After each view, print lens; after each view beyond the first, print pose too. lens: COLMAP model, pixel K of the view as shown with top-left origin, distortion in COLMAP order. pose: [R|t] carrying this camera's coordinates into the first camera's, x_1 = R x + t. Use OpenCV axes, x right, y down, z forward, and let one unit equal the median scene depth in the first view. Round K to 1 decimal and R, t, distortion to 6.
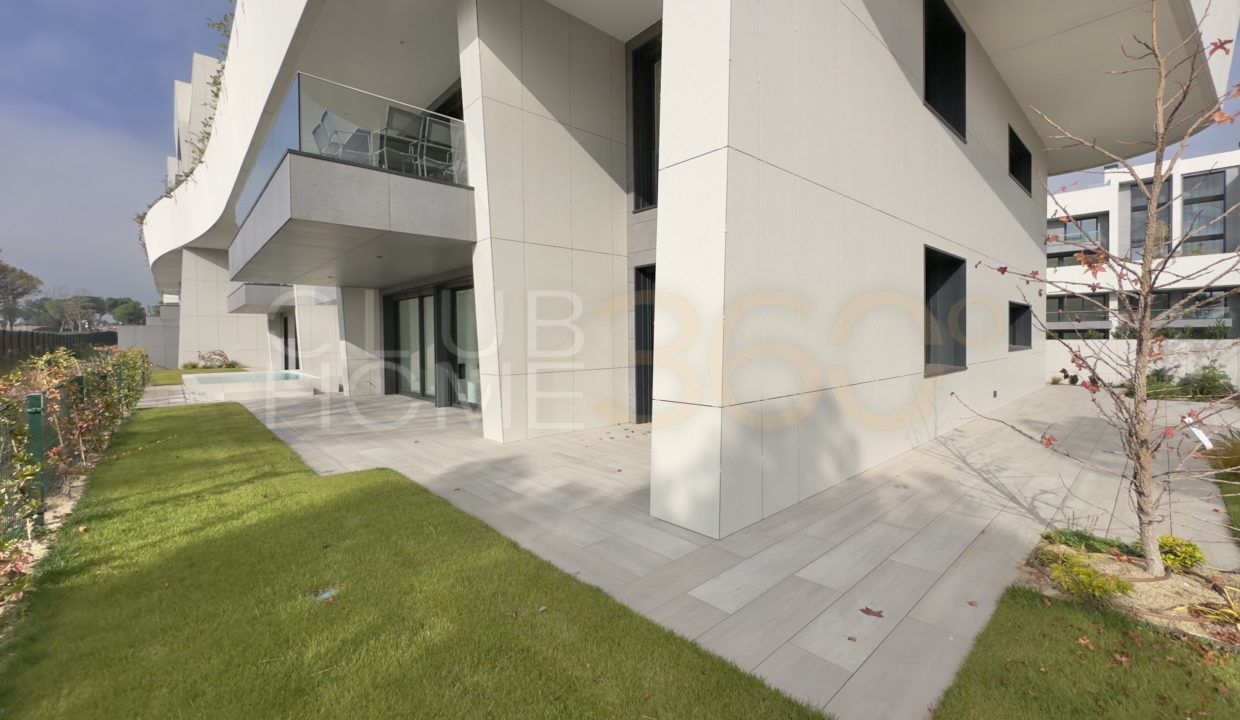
lens RADIAL K [[493.9, 0, 624.7], [0, 493.9, 348.5], [0, 0, 1]] dist [-0.002734, 0.000438]
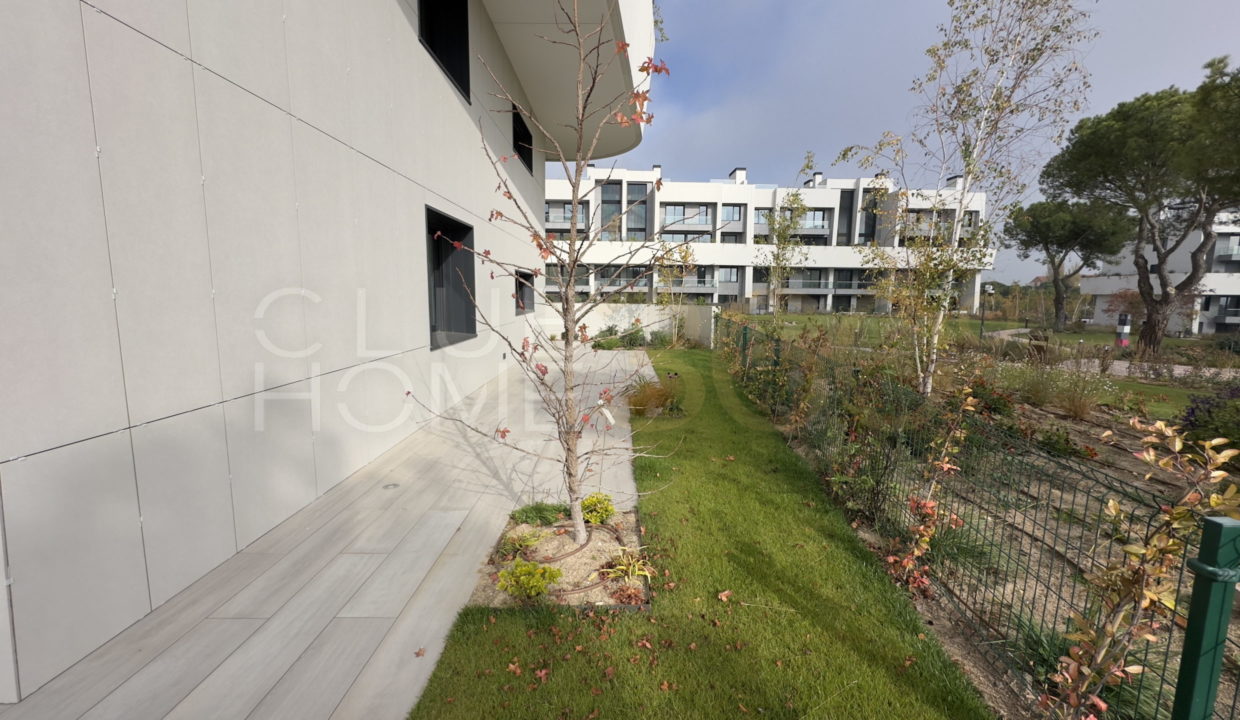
lens RADIAL K [[493.9, 0, 617.7], [0, 493.9, 362.8], [0, 0, 1]] dist [-0.002734, 0.000438]
pose [[0.679755, -0.087501, 0.728201, 0.250301], [-0.000346, 0.992820, 0.119620, -0.046438], [-0.733439, -0.081565, 0.674844, 0.157669]]
